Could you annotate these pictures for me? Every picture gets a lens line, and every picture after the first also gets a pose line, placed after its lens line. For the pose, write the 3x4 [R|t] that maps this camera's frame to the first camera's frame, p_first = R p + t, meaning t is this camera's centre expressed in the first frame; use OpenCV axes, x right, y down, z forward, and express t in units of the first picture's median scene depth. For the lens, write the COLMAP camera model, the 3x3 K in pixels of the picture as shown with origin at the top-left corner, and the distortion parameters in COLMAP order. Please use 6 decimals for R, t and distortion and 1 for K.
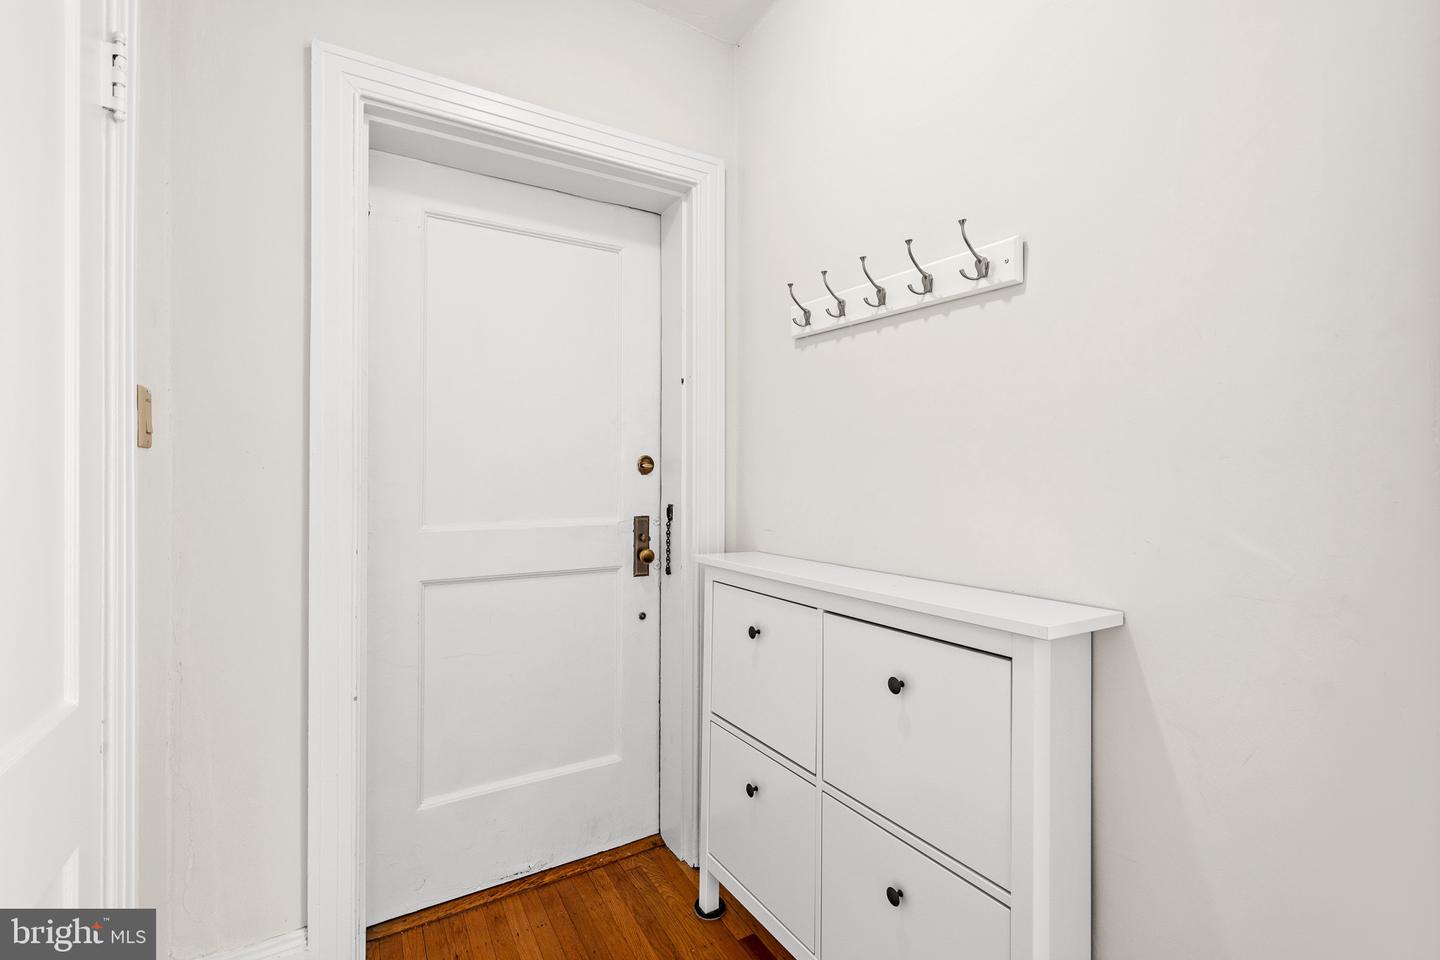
lens RADIAL K [[613.5, 0, 716.6], [0, 613.5, 476.2], [0, 0, 1]] dist [0.002933, 0.001680]
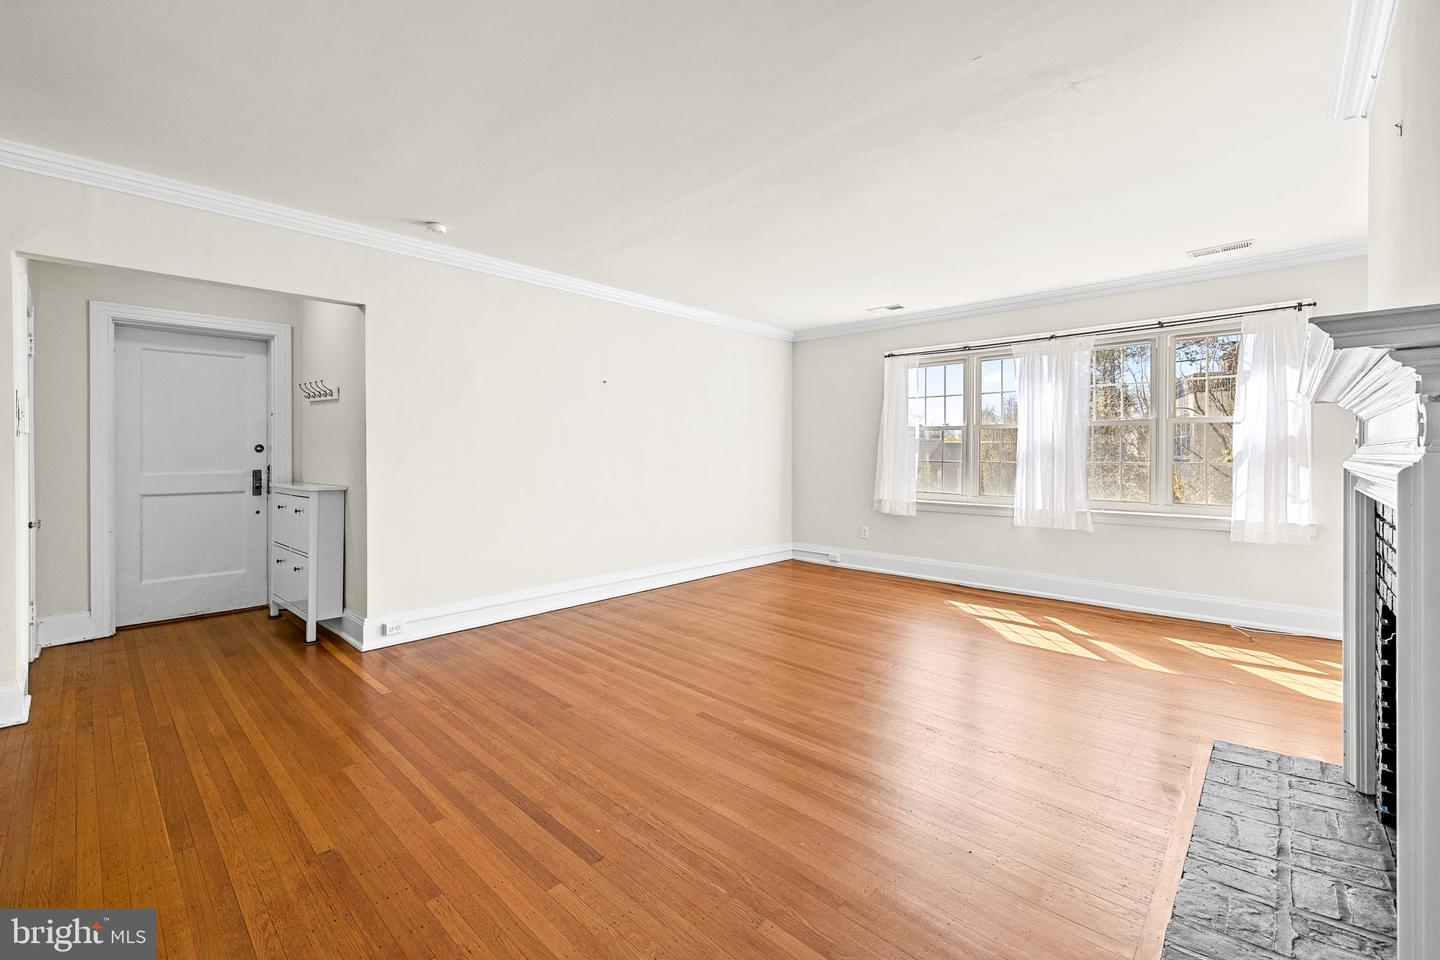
lens RADIAL K [[613.5, 0, 719.7], [0, 613.5, 456.6], [0, 0, 1]] dist [0.002933, 0.001680]
pose [[0.962703, -0.005125, 0.270511, 1.027417], [0.003831, 0.999979, 0.005309, 0.009143], [-0.270532, -0.004075, 0.962702, -1.899413]]
